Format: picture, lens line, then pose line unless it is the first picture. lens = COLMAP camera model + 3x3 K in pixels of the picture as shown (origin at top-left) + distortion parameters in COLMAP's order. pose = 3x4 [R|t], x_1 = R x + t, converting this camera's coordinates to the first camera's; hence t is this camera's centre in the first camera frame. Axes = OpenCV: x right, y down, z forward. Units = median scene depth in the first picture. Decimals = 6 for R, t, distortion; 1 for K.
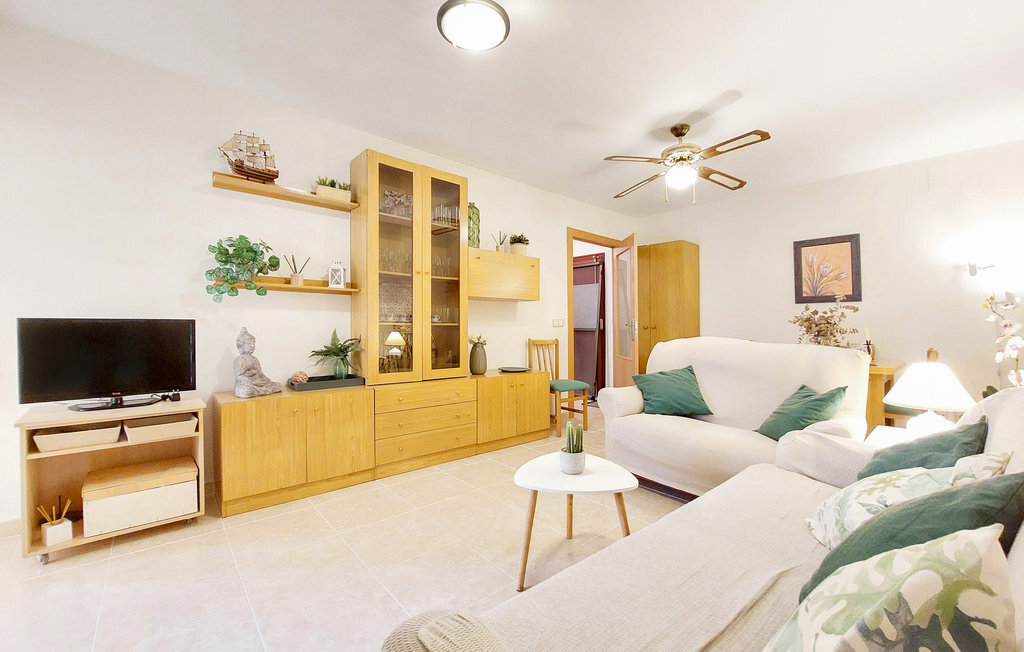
lens RADIAL K [[414.8, 0, 512.0], [0, 414.8, 326.0], [0, 0, 1]] dist [0.000196, -0.000114]
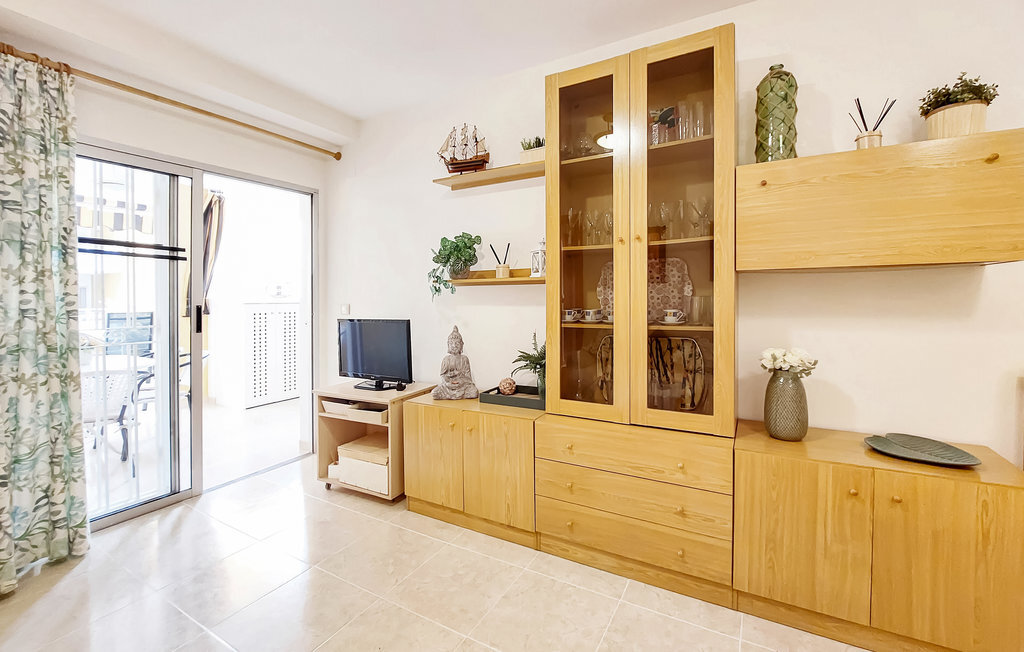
lens RADIAL K [[436.6, 0, 503.5], [0, 436.6, 304.8], [0, 0, 1]] dist [0.001215, -0.000297]
pose [[0.333316, 0.003881, -0.942807, 0.332951], [0.017603, 0.999792, 0.010339, -0.050557], [0.942651, -0.020042, 0.333178, 0.685596]]
